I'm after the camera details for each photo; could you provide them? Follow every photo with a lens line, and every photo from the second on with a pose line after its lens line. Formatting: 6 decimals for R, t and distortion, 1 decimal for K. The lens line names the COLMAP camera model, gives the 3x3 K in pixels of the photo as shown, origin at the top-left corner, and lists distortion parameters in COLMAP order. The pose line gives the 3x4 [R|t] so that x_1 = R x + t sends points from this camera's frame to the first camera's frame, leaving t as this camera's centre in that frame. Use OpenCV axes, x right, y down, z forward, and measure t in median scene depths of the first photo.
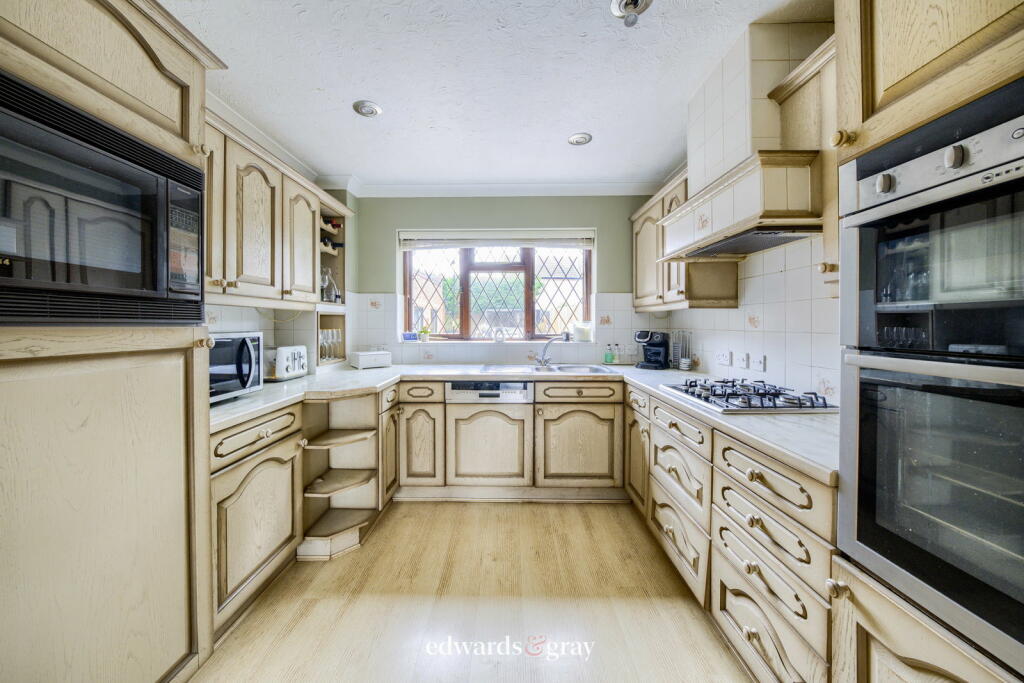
lens RADIAL K [[362.5, 0, 510.2], [0, 362.5, 325.7], [0, 0, 1]] dist [-0.000752, 0.000072]
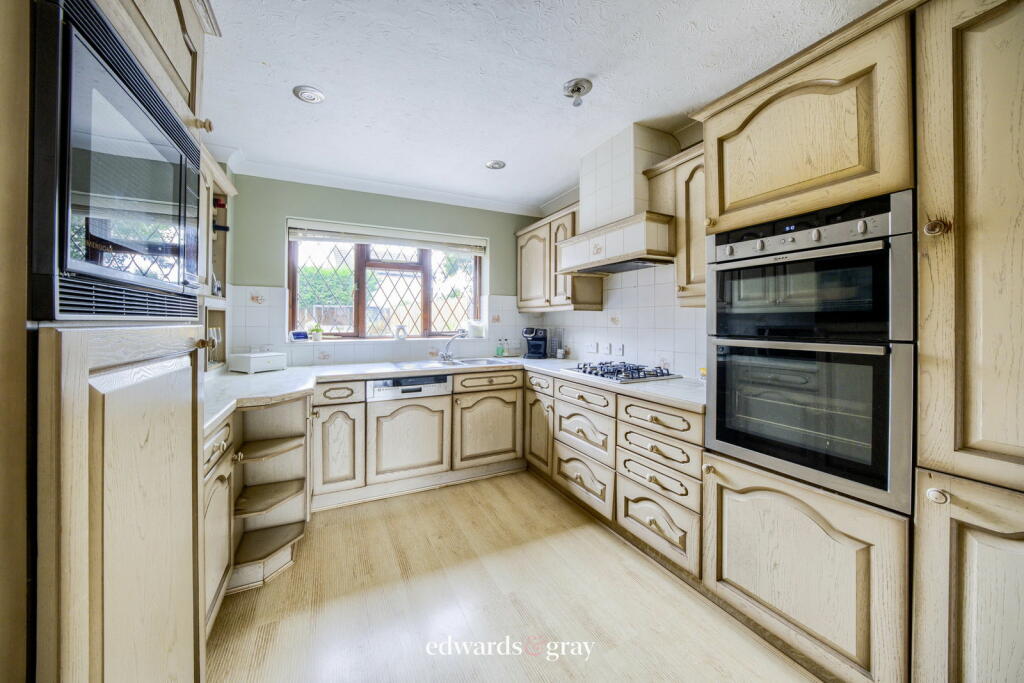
lens RADIAL K [[360.0, 0, 512.7], [0, 360.0, 320.2], [0, 0, 1]] dist [-0.000221, -0.000055]
pose [[0.891498, 0.004280, 0.453005, -0.274891], [-0.000092, 0.999957, -0.009267, 0.000022], [-0.453025, 0.008220, 0.891460, -0.058968]]
